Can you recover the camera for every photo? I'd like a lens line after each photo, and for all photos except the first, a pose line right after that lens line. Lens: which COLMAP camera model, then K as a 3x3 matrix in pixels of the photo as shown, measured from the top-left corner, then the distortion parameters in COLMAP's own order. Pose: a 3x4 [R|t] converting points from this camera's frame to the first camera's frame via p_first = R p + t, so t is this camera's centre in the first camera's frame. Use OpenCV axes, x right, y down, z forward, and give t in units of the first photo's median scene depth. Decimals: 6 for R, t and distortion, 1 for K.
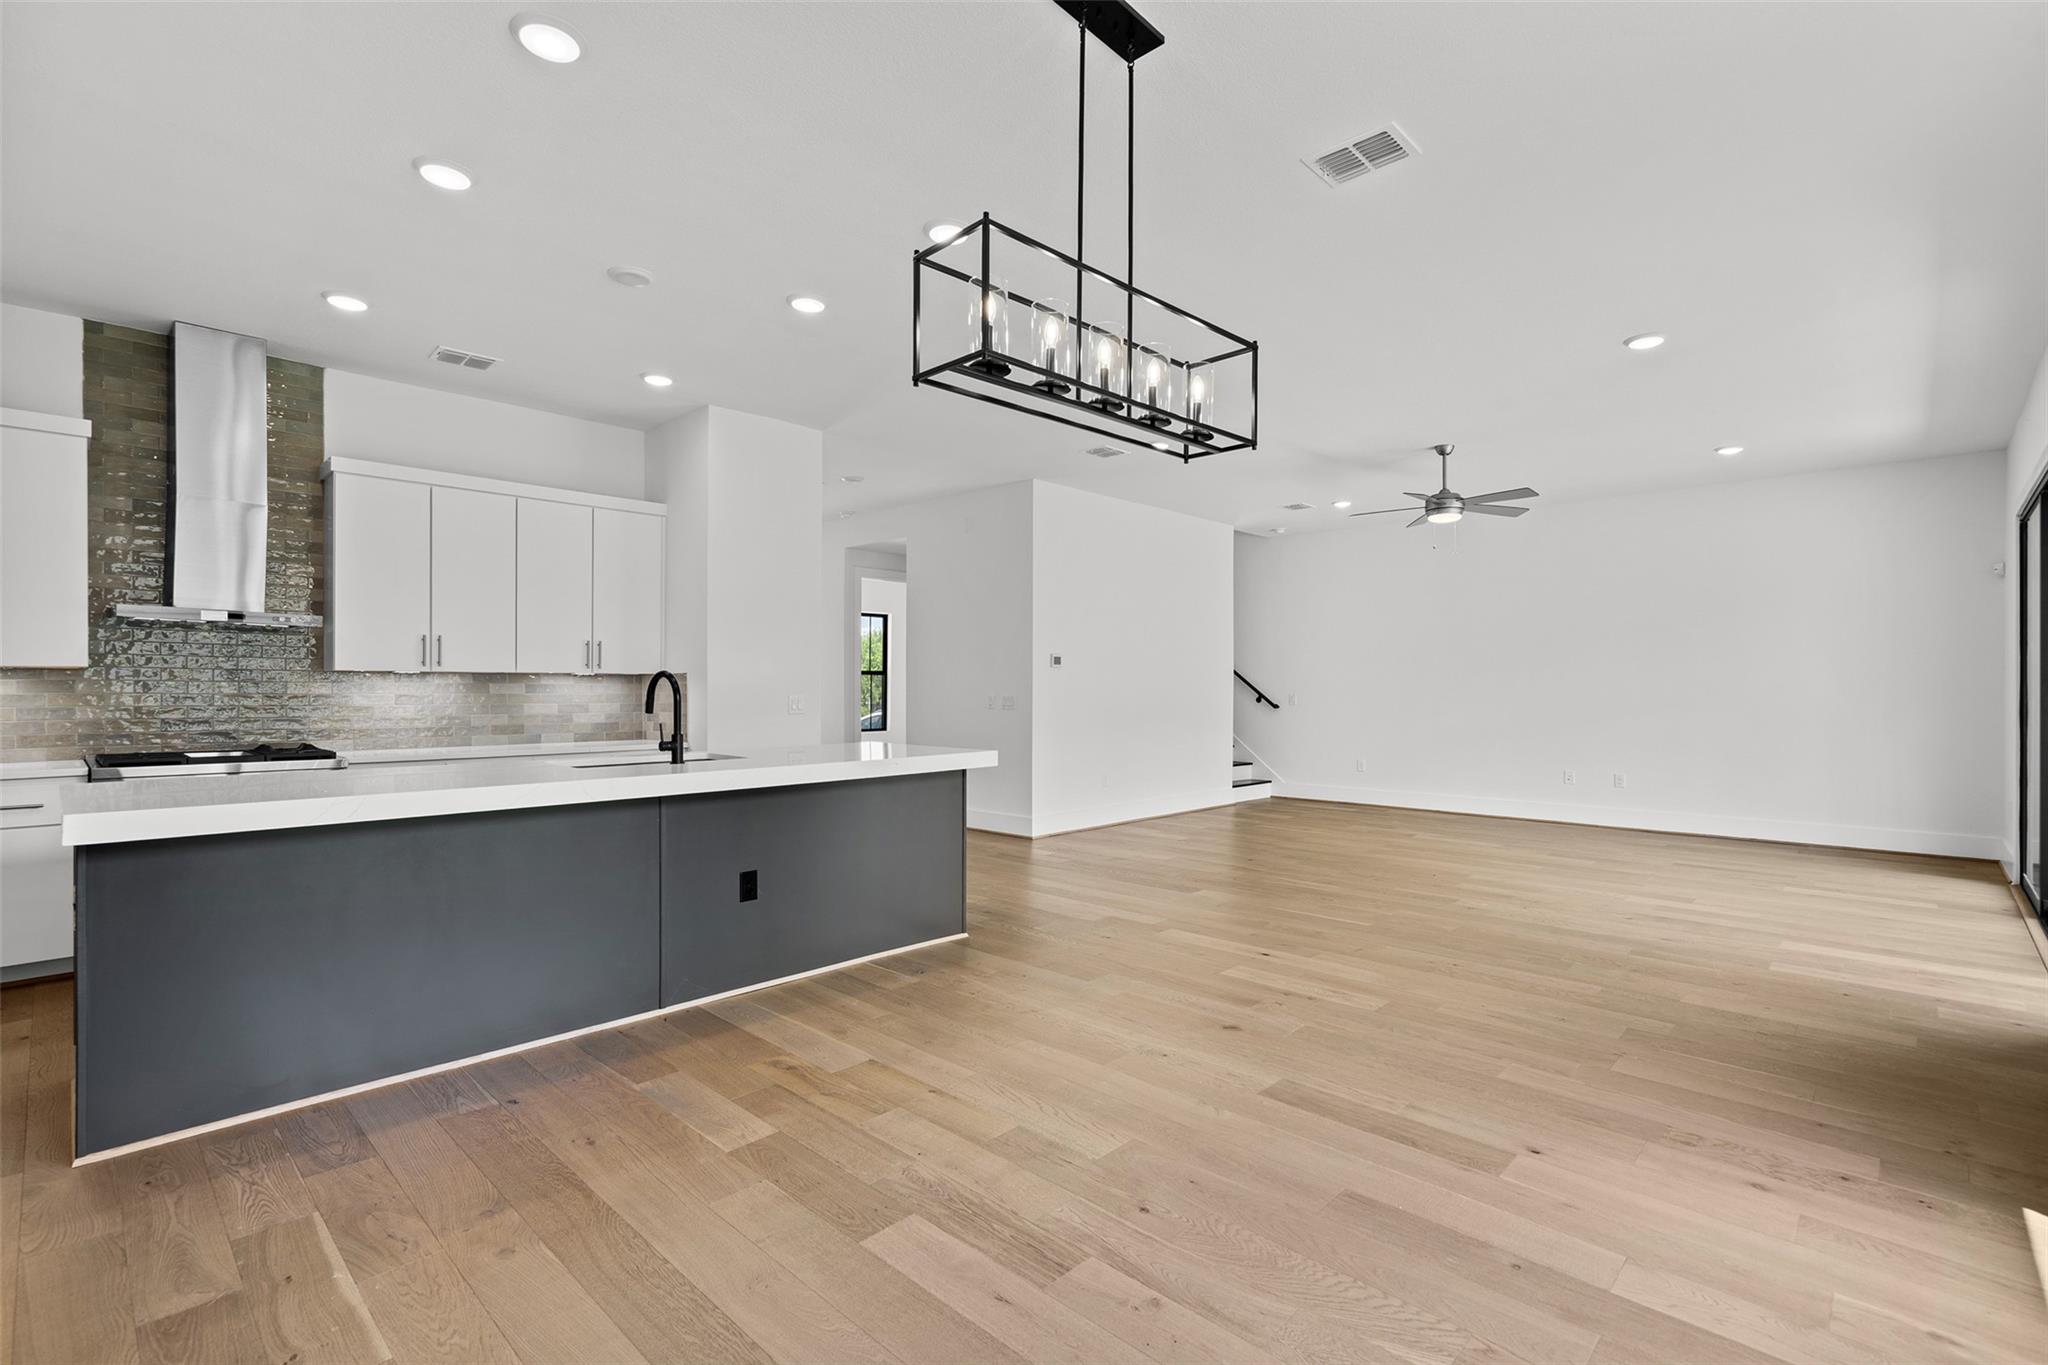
lens RADIAL K [[933.5, 0, 1023.2], [0, 933.5, 691.2], [0, 0, 1]] dist [0.003767, 0.001257]
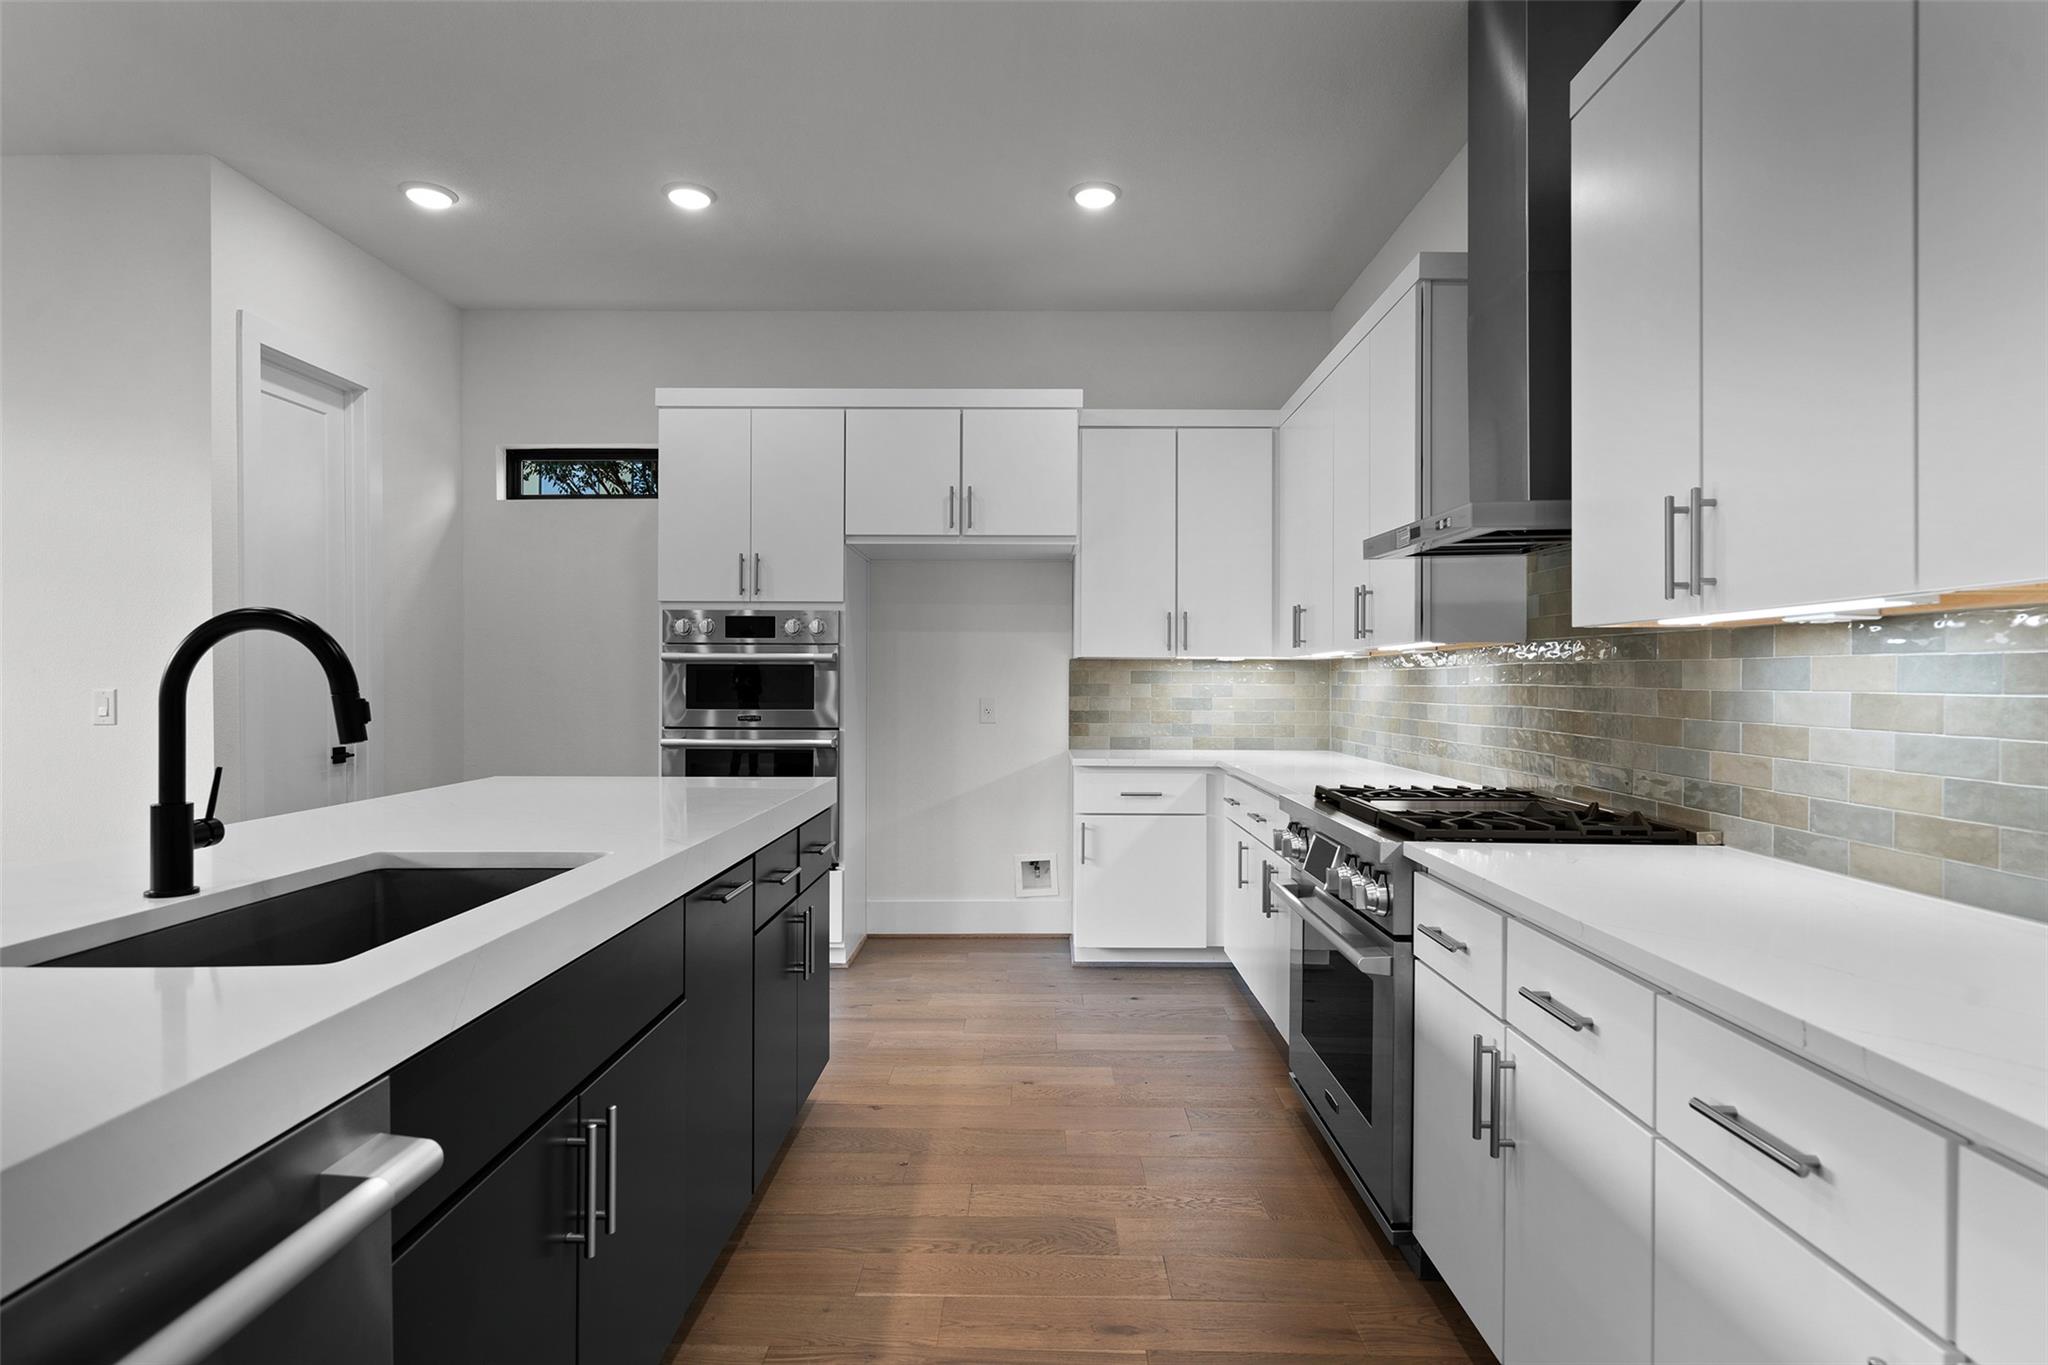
lens RADIAL K [[1081.5, 0, 1024.0], [0, 1081.5, 682.5], [0, 0, 1]] dist [0.003313, 0.000630]
pose [[-0.726802, -0.004195, -0.686834, -0.264338], [-0.008483, 0.999960, 0.002869, 0.000777], [0.686795, 0.007911, -0.726808, 1.183141]]
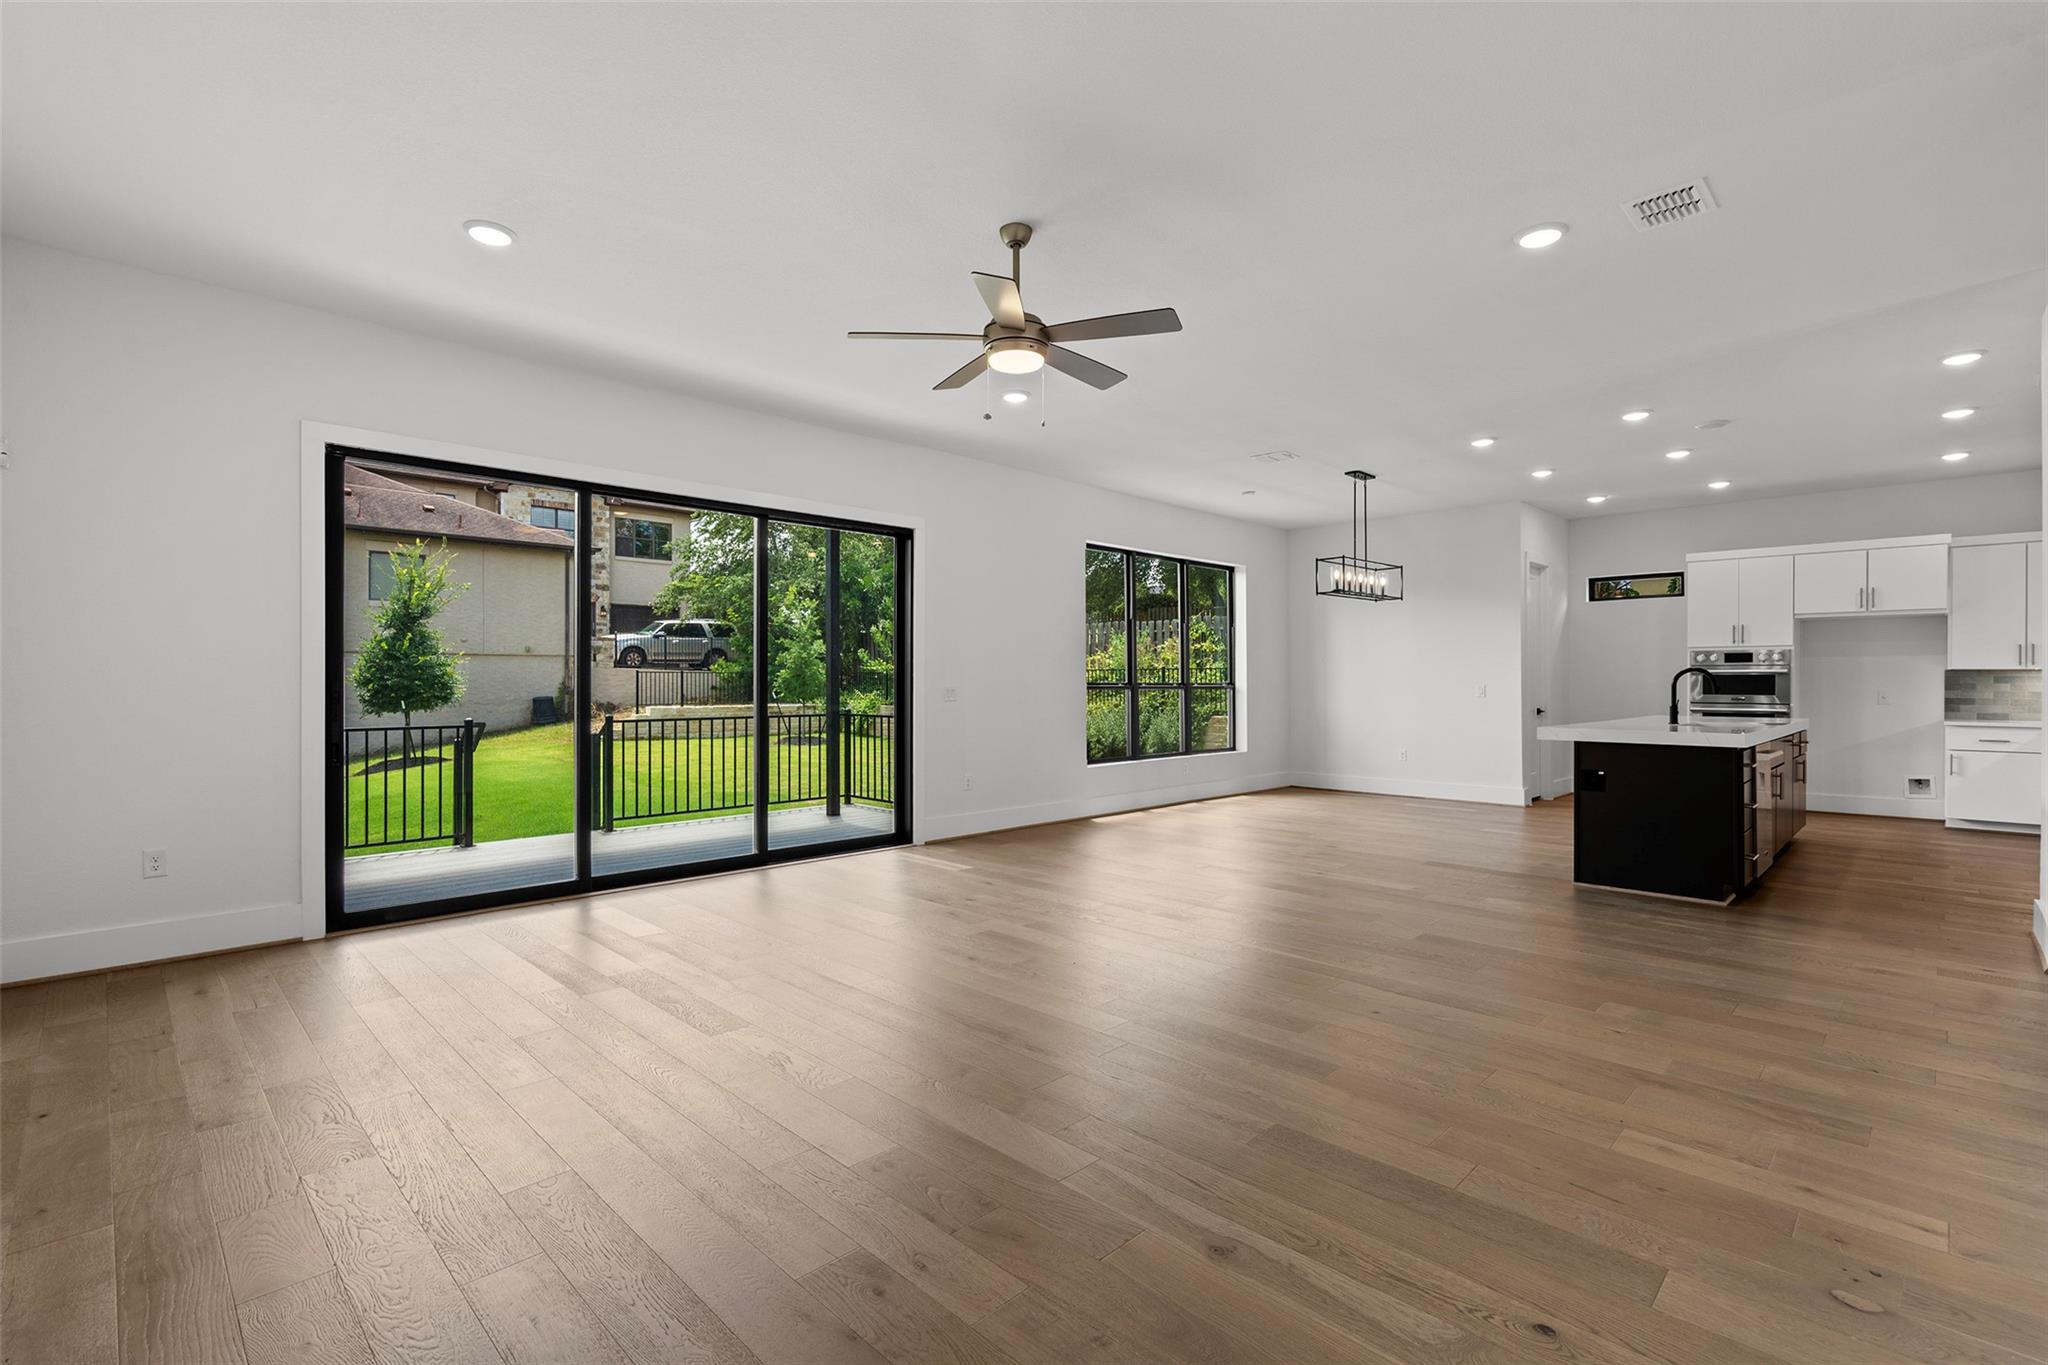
lens RADIAL K [[933.6, 0, 1026.8], [0, 933.6, 682.7], [0, 0, 1]] dist [-0.000178, -0.000228]
pose [[-0.999958, -0.004342, 0.008073, 0.604821], [-0.004313, 0.999984, 0.003693, 0.004658], [-0.008089, 0.003658, -0.999961, 2.127587]]
